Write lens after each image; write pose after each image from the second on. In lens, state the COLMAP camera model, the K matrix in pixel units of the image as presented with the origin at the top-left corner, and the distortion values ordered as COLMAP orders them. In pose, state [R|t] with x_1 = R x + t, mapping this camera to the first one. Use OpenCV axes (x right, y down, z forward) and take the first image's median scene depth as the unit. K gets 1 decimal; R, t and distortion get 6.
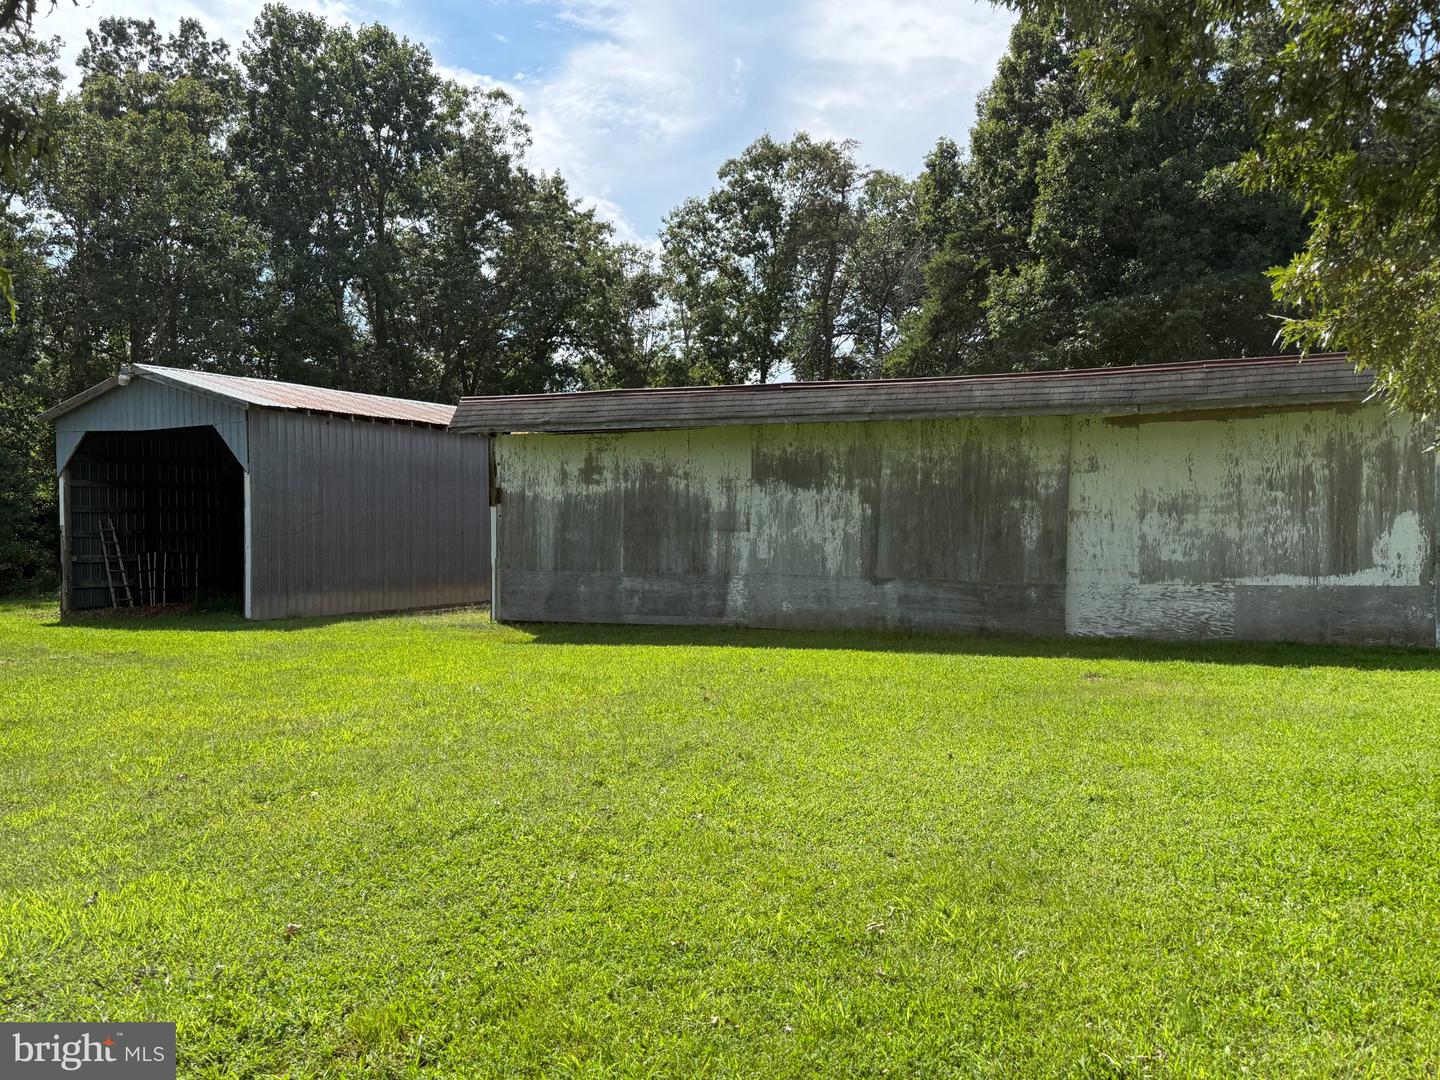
lens RADIAL K [[1137.7, 0, 720.0], [0, 1137.7, 540.0], [0, 0, 1]] dist [-0.061541, -0.003094]
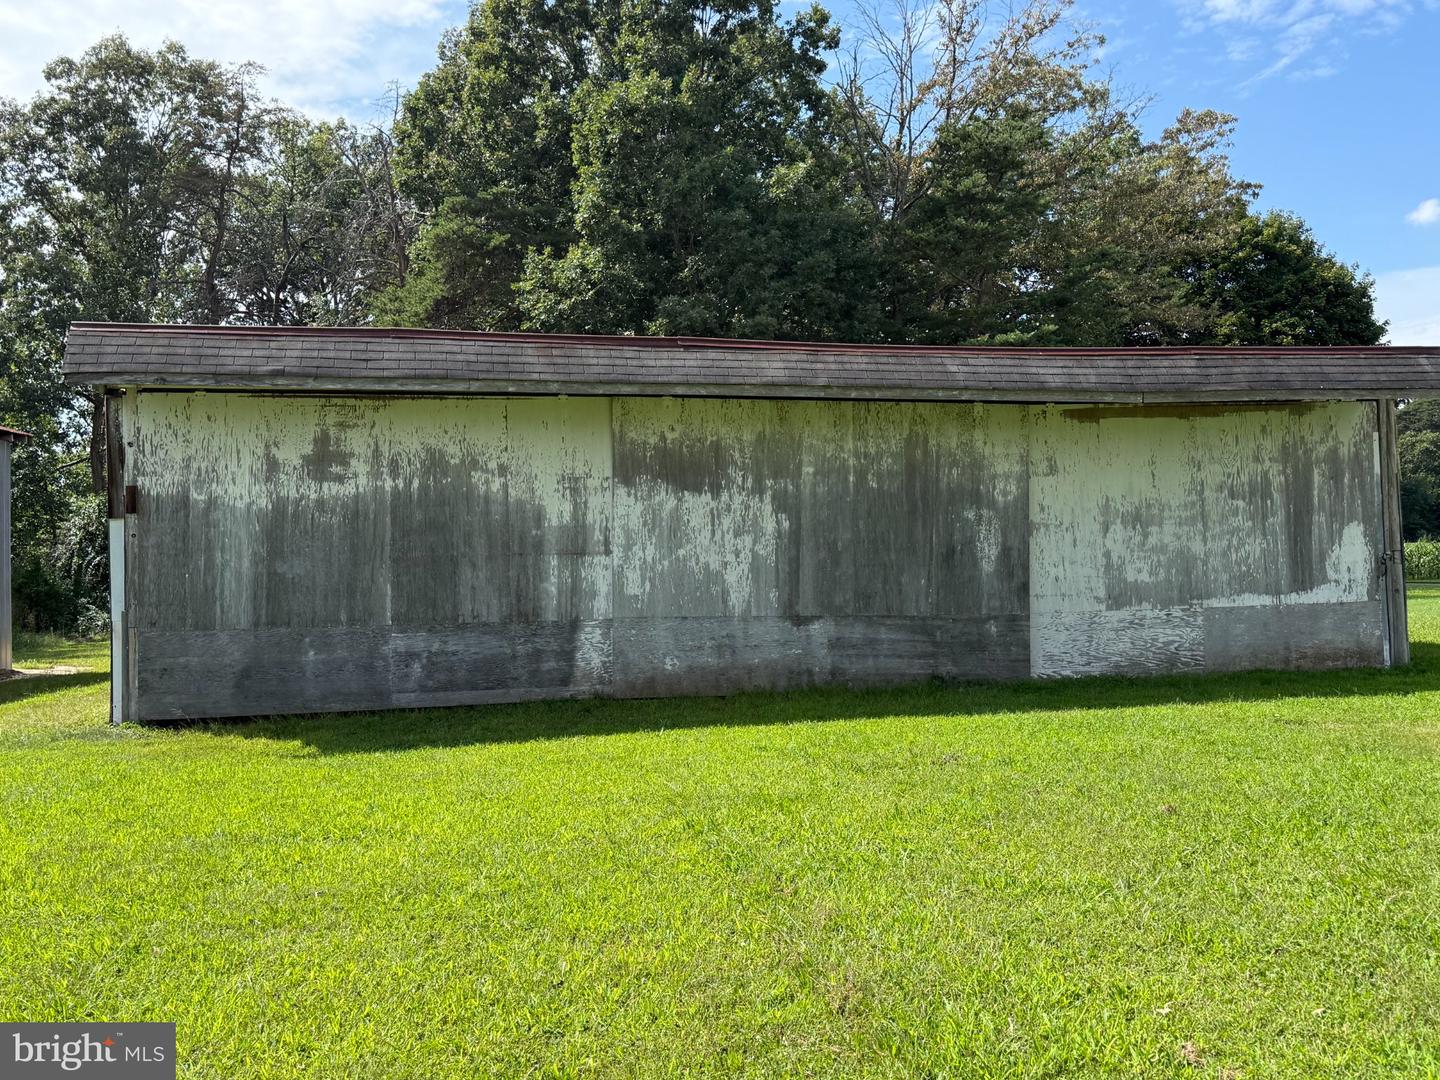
lens RADIAL K [[1272.5, 0, 720.0], [0, 1272.5, 540.0], [0, 0, 1]] dist [0.015020, 0.008135]
pose [[0.818855, -0.000762, 0.573999, -0.373703], [0.023213, 0.999225, -0.031789, 0.009564], [-0.573530, 0.039355, 0.818238, 0.367471]]
